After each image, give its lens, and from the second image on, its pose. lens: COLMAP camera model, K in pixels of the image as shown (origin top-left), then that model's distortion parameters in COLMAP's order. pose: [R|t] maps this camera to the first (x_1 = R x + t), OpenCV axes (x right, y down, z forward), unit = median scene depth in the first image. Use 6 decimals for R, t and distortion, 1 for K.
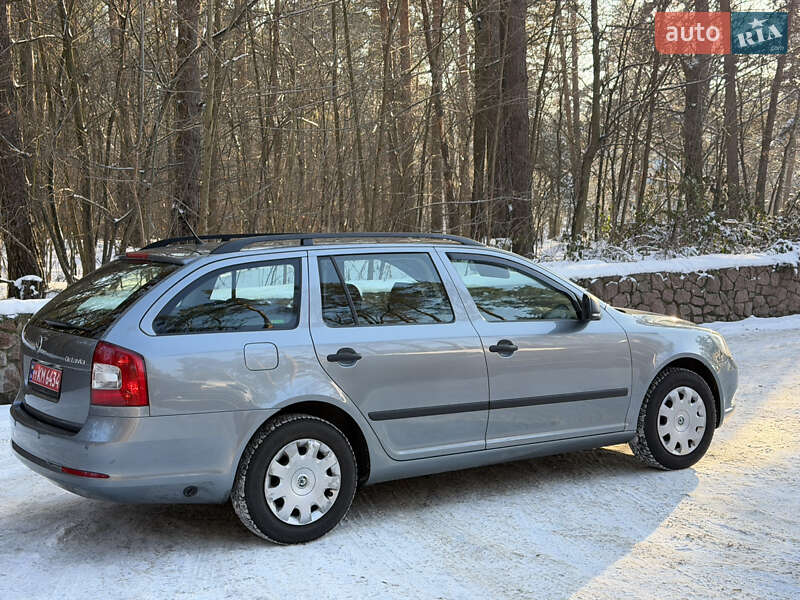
lens RADIAL K [[1126.3, 0, 414.7], [0, 1126.3, 302.1], [0, 0, 1]] dist [0.098087, 0.000000]
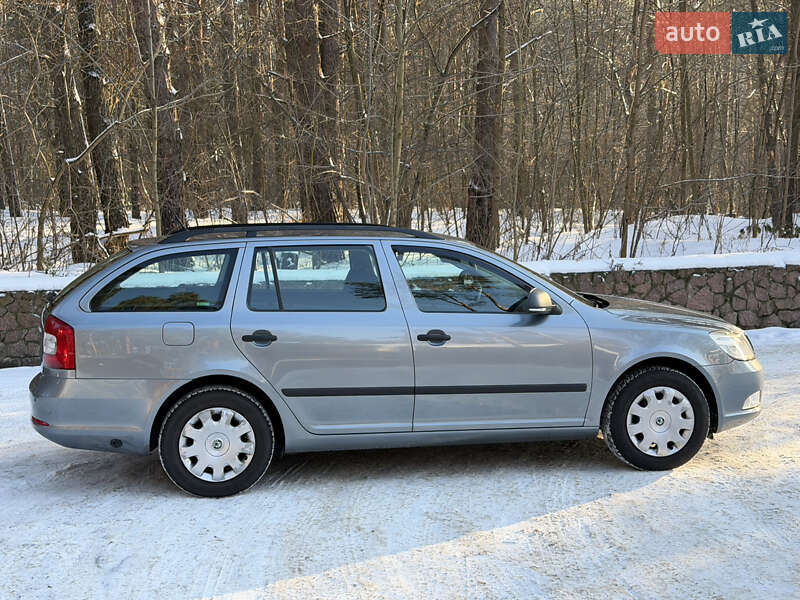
lens RADIAL K [[1126.3, 0, 412.0], [0, 1126.3, 301.3], [0, 0, 1]] dist [0.098087, 0.000000]
pose [[0.915223, 0.042033, -0.400749, 0.512907], [-0.030306, 0.998908, 0.035559, -0.031876], [0.401806, -0.020399, 0.915497, 0.029563]]
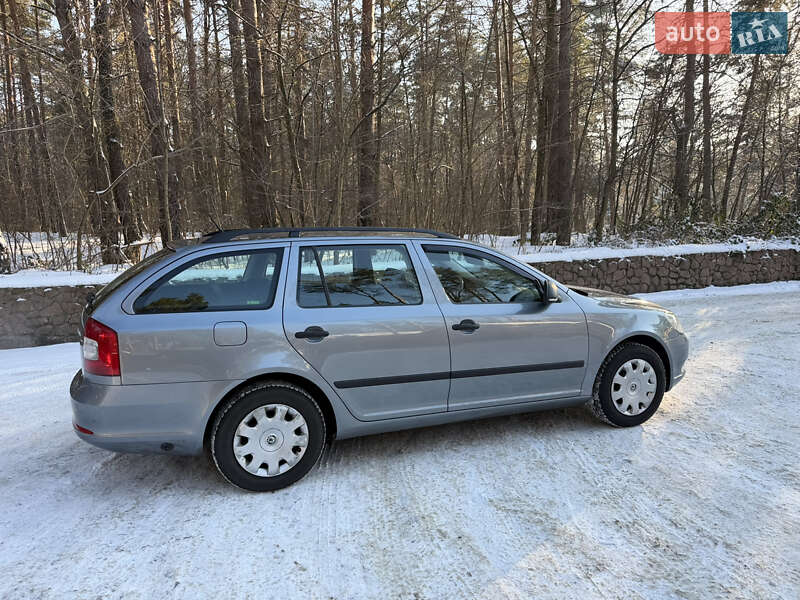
lens RADIAL K [[565.4, 0, 401.1], [0, 565.4, 297.2], [0, 0, 1]] dist [0.048074, -0.068367]
pose [[0.976336, 0.030419, -0.214107, 0.146541], [-0.018224, 0.998109, 0.058703, -0.024597], [0.215488, -0.053412, 0.975045, 0.443404]]
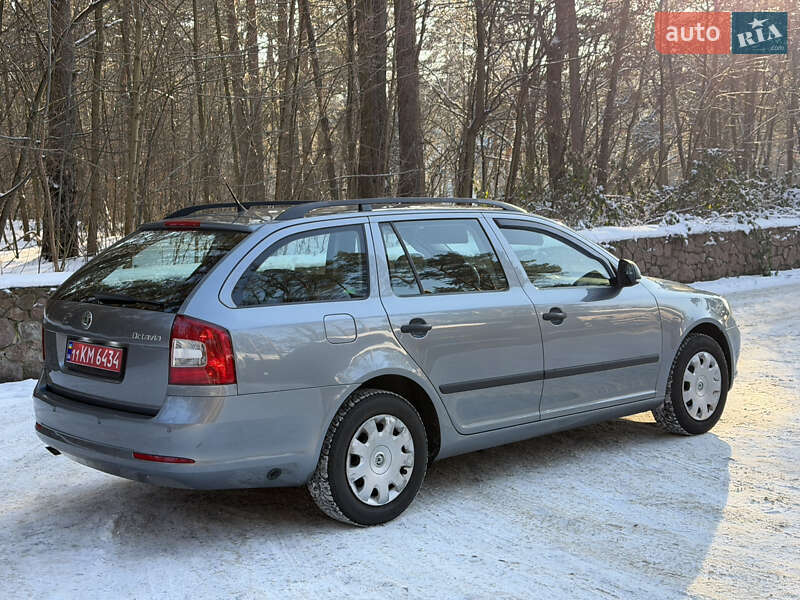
lens RADIAL K [[1126.3, 0, 398.6], [0, 1126.3, 295.6], [0, 0, 1]] dist [0.098087, 0.000000]
pose [[0.988632, -0.018857, 0.149166, -0.212633], [0.017027, 0.999763, 0.013540, 0.008314], [-0.149386, -0.010846, 0.988720, 0.061118]]
